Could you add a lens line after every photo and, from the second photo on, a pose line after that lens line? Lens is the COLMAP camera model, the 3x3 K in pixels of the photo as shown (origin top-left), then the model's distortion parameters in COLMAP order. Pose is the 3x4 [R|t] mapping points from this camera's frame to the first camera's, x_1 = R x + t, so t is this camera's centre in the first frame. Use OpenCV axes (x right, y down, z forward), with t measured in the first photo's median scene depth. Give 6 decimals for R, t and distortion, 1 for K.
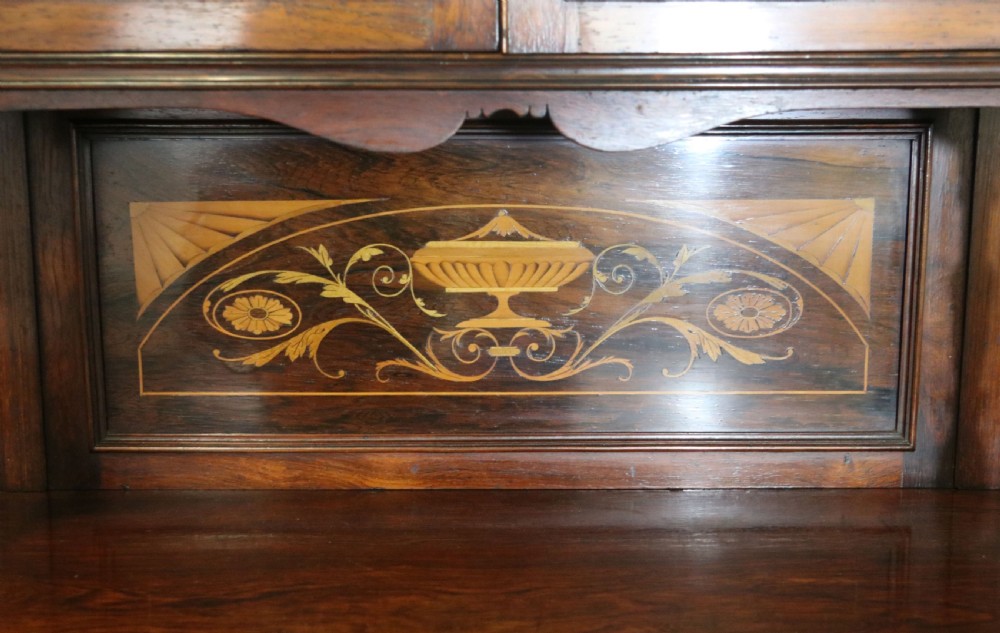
lens RADIAL K [[1299.8, 0, 489.8], [0, 1299.8, 309.9], [0, 0, 1]] dist [-0.004127, 0.000000]
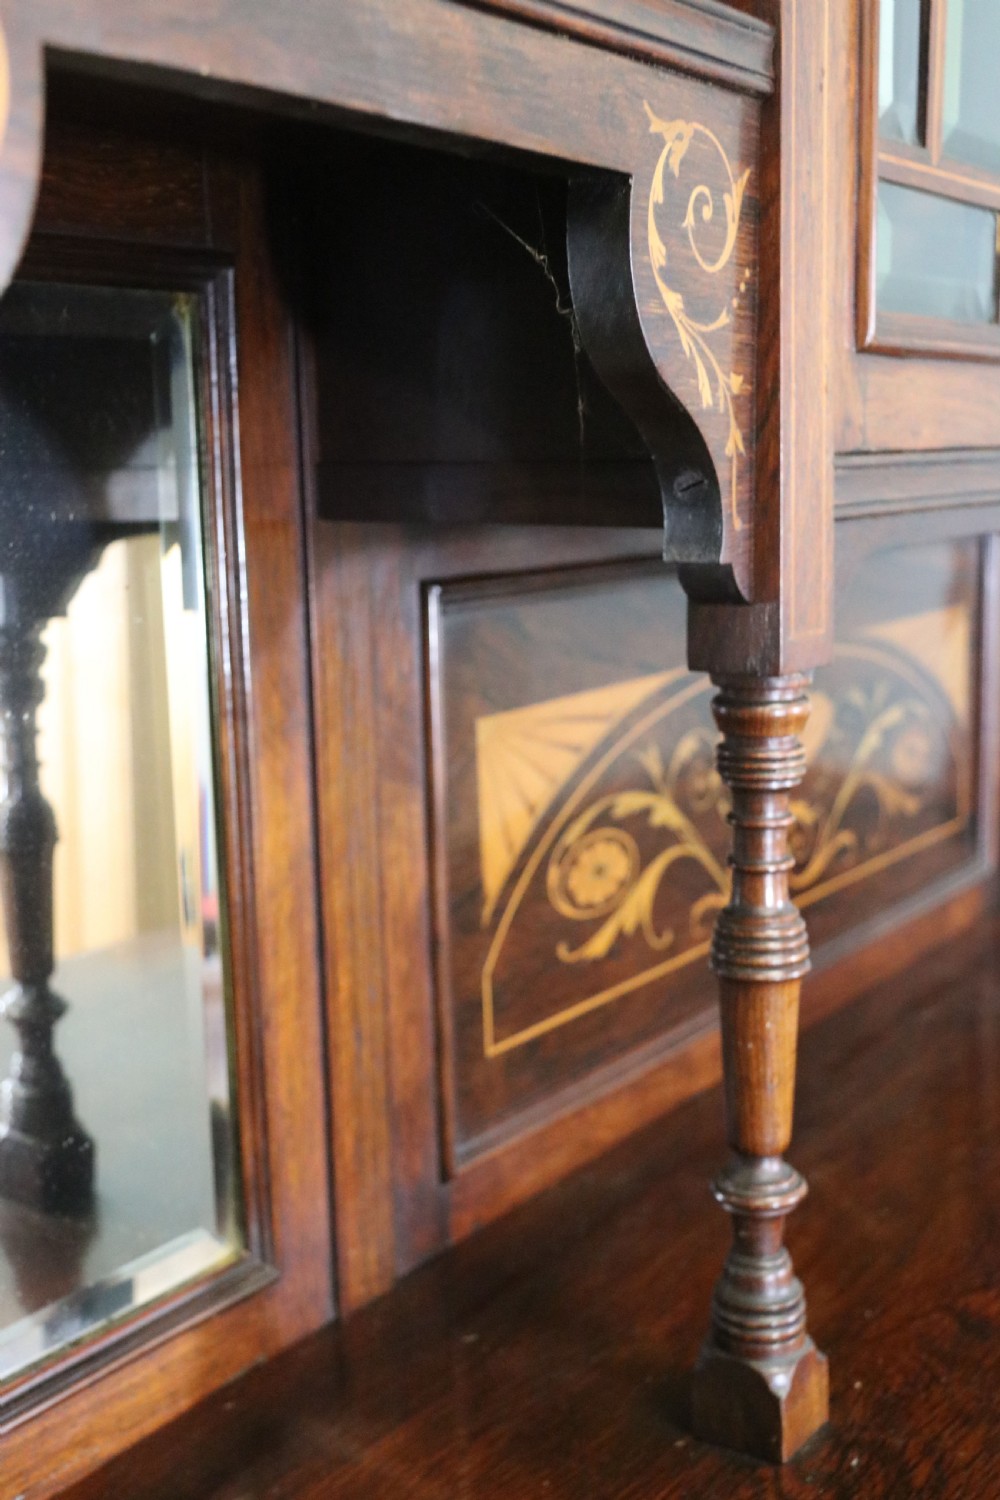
lens RADIAL K [[1810.2, 0, 503.2], [0, 1810.2, 769.6], [0, 0, 1]] dist [-0.014873, 0.000000]
pose [[0.571986, -0.156494, 0.805196, -0.896897], [0.176422, 0.982129, 0.065558, -0.109958], [-0.801066, 0.104556, 0.589374, 0.523407]]
